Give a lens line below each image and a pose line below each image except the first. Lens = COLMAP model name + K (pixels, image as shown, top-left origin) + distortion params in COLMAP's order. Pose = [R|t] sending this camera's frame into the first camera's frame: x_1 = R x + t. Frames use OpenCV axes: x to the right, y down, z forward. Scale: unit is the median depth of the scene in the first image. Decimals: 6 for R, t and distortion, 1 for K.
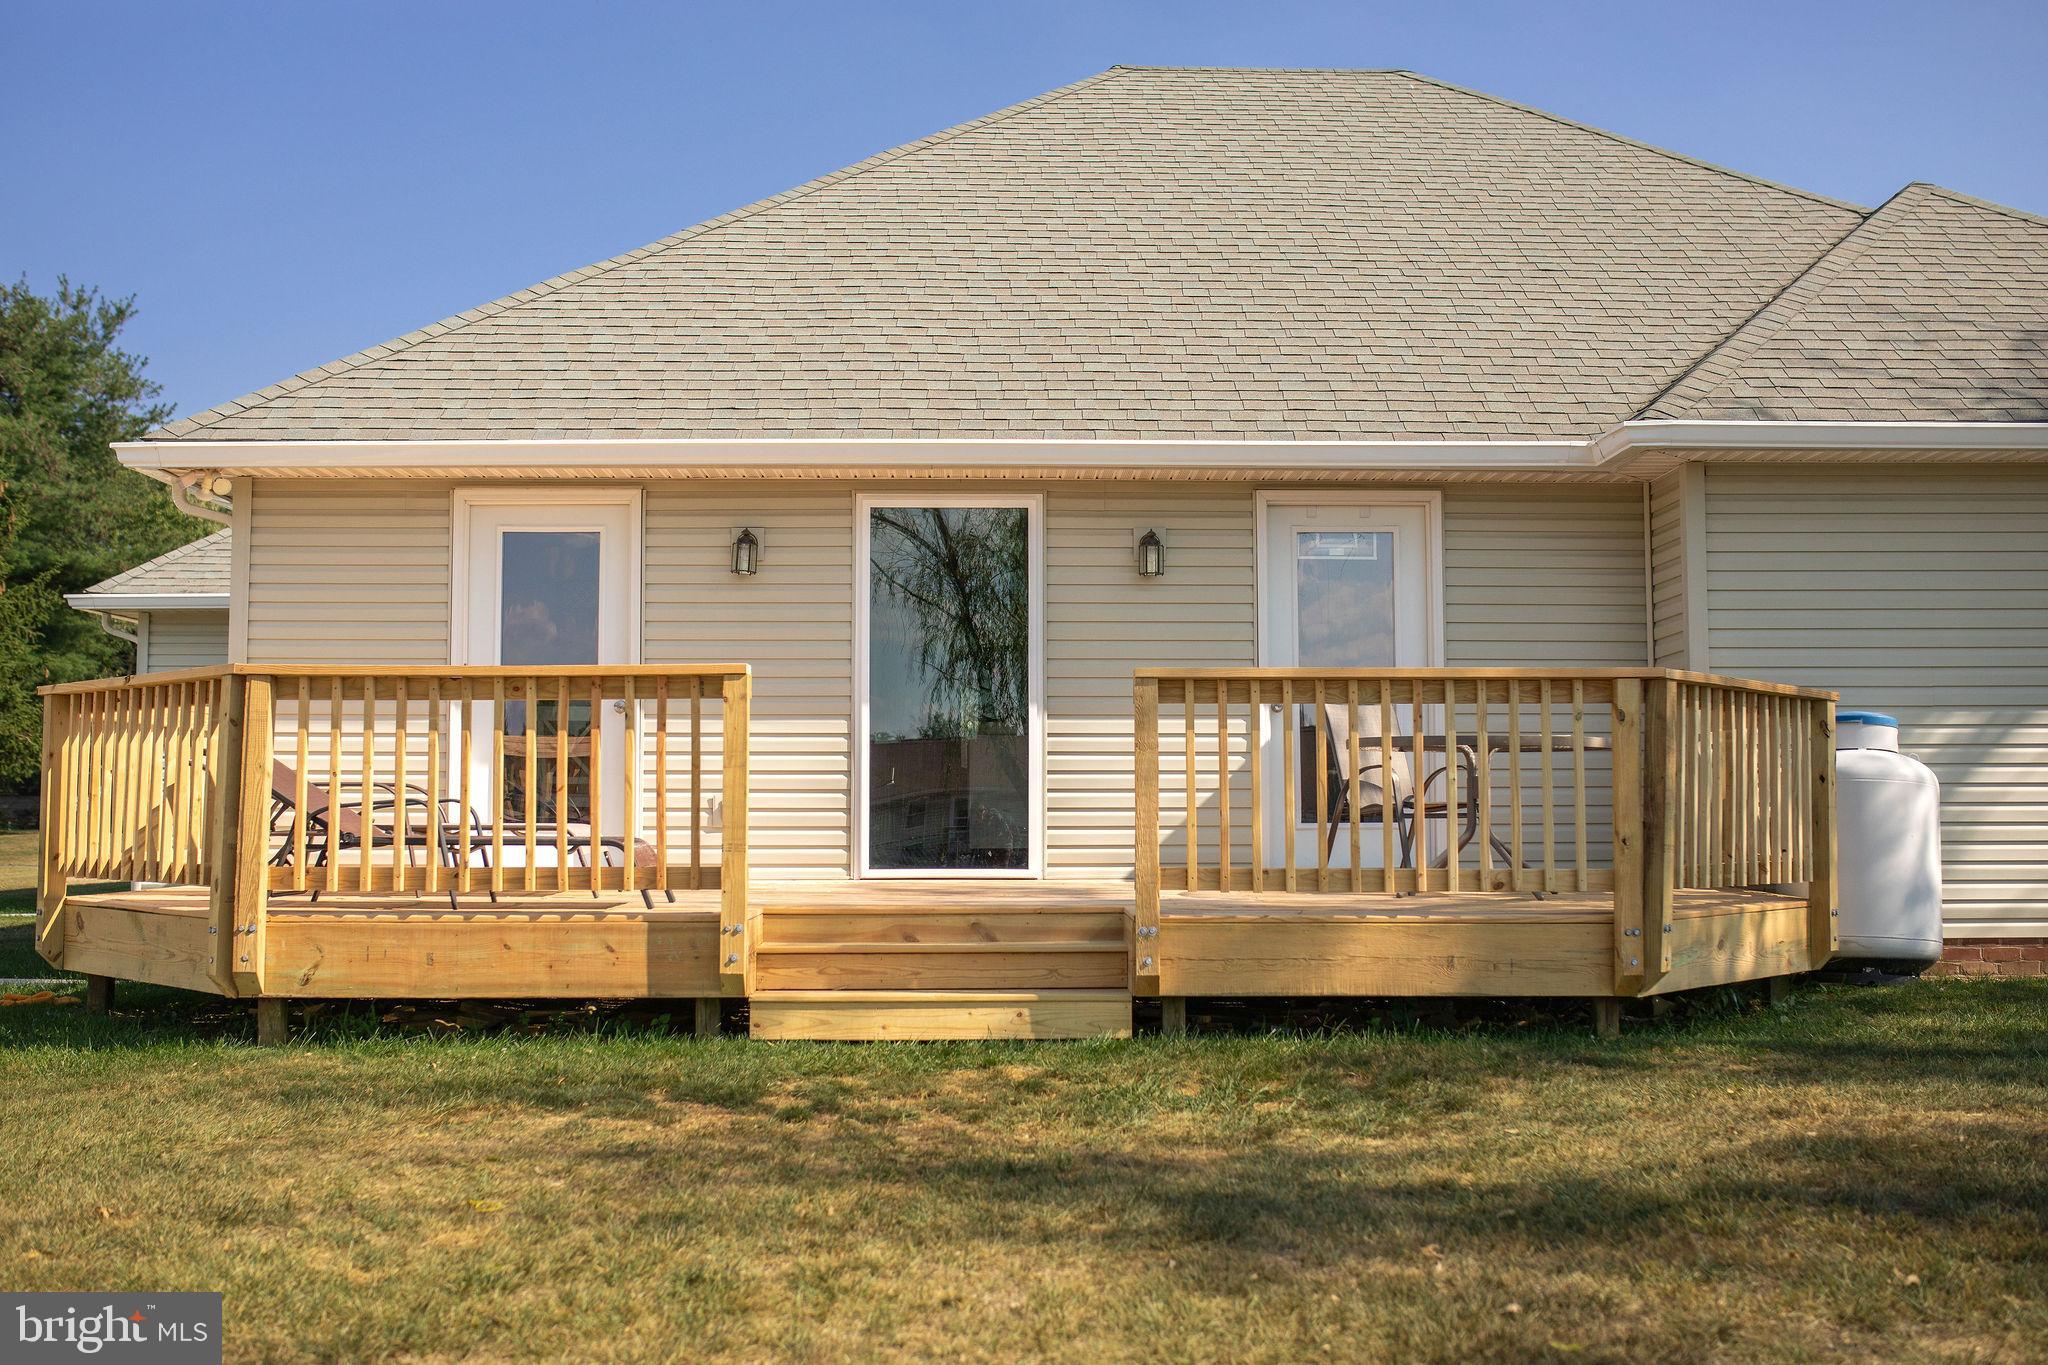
lens RADIAL K [[1934.9, 0, 1024.0], [0, 1934.9, 682.5], [0, 0, 1]] dist [-0.040597, 0.008521]
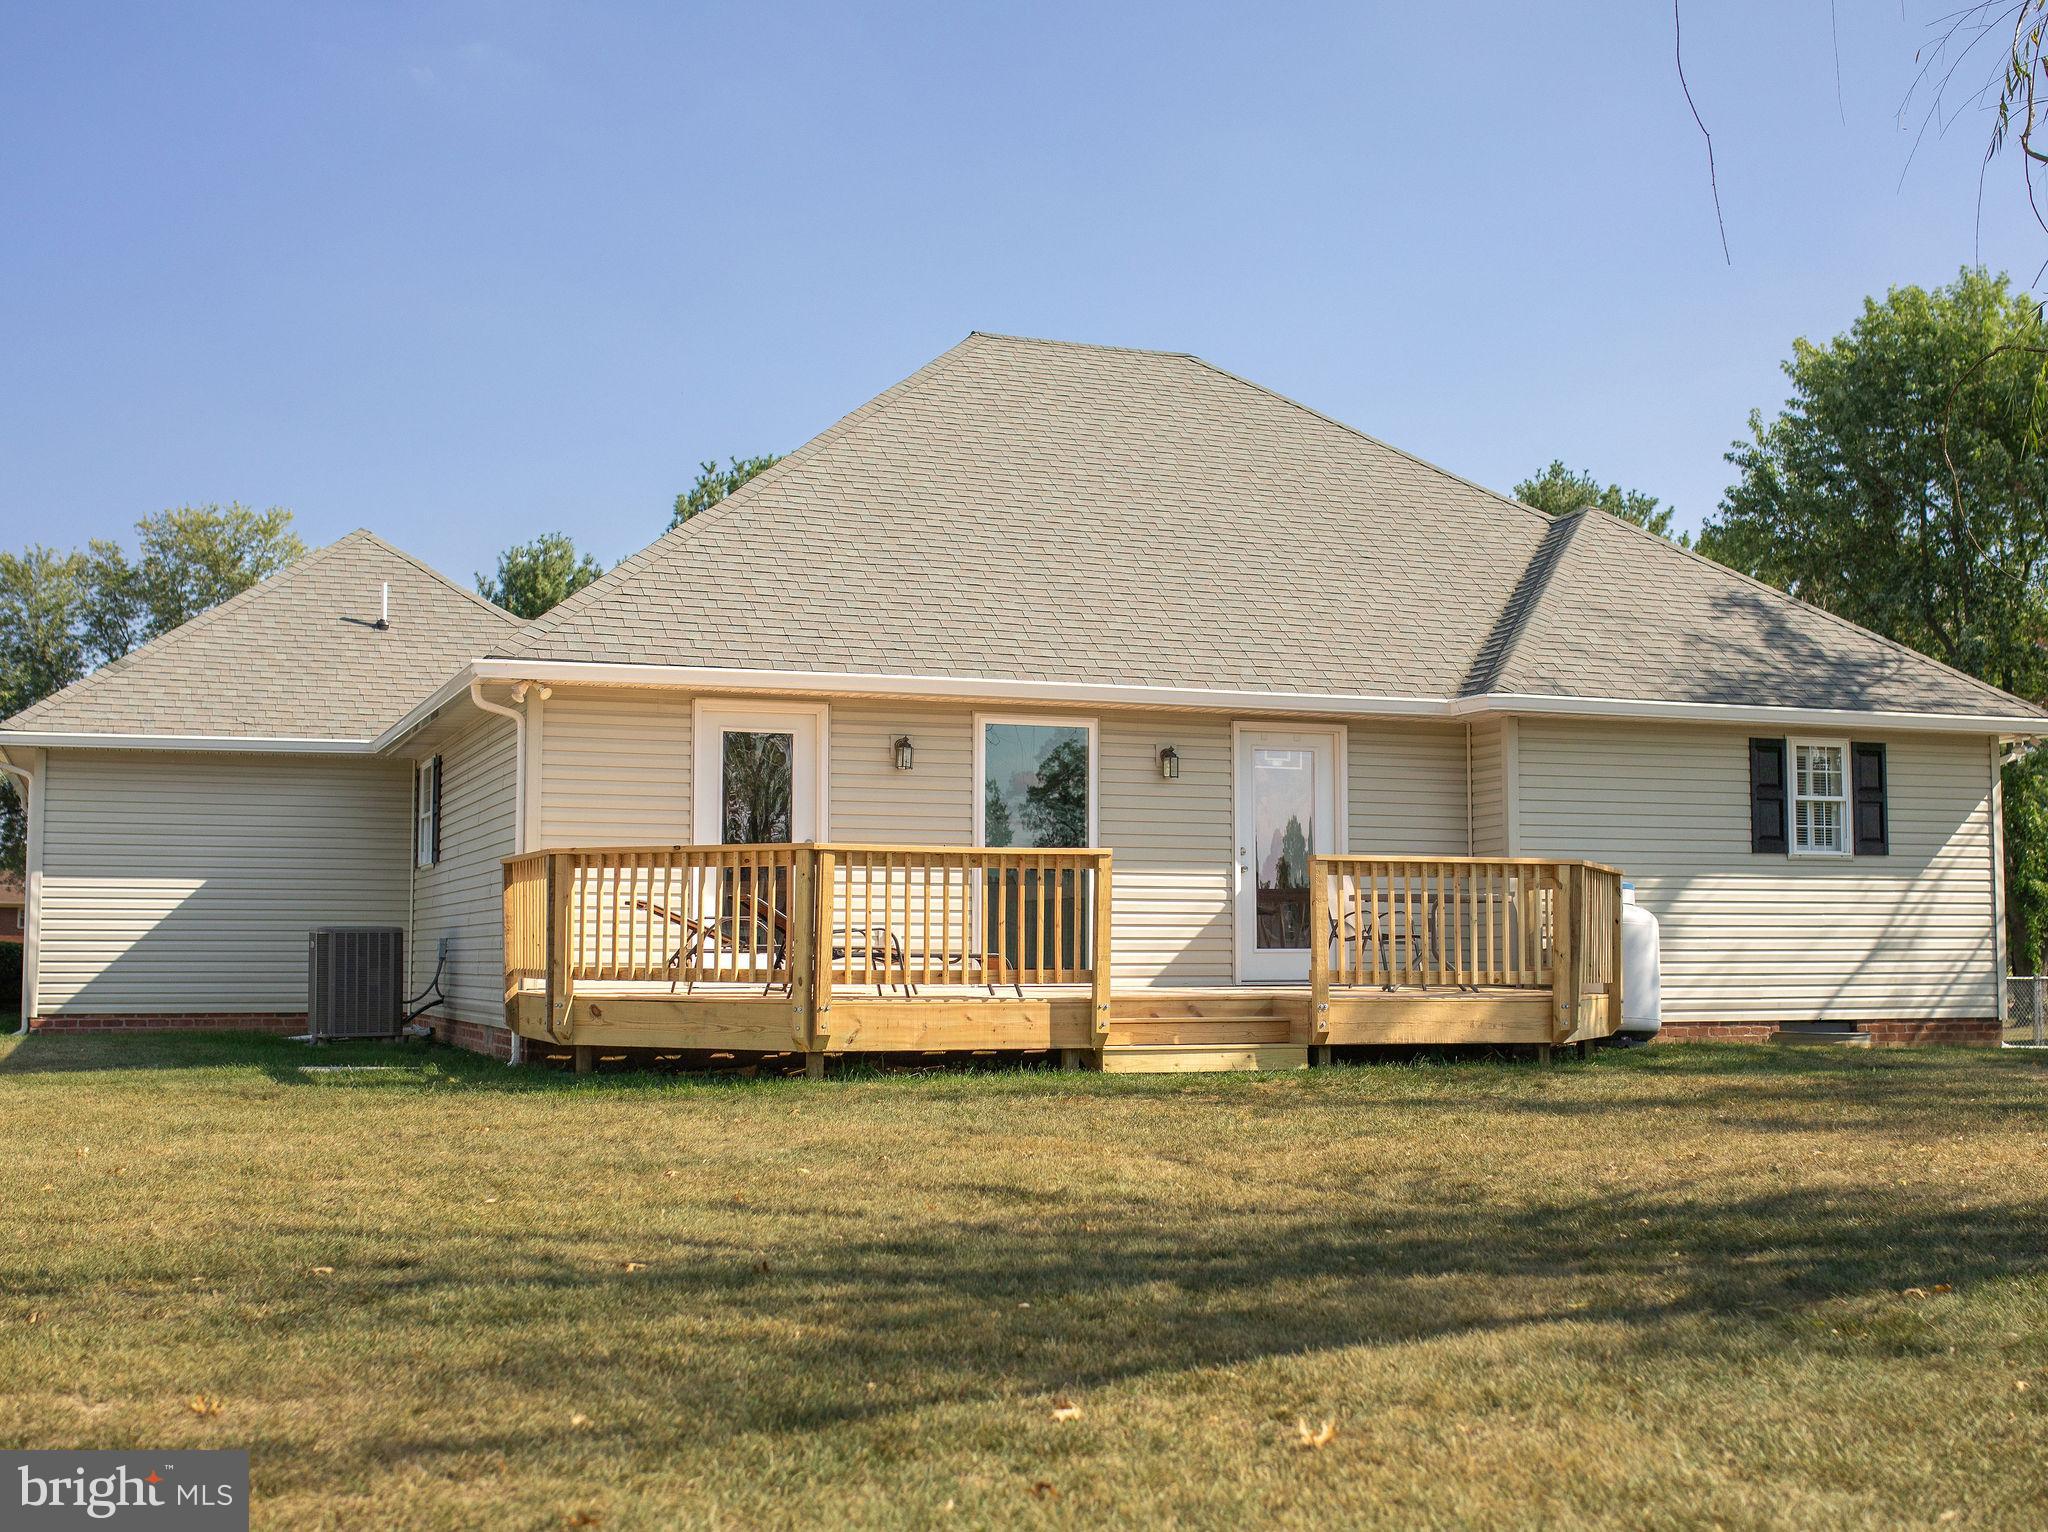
lens RADIAL K [[2308.6, 0, 1024.0], [0, 2308.6, 766.0], [0, 0, 1]] dist [-0.080511, -0.003387]
pose [[0.946393, 0.029764, 0.321642, -0.599784], [-0.025050, 0.999510, -0.018786, -0.029131], [-0.322044, 0.009722, 0.946675, -0.608478]]
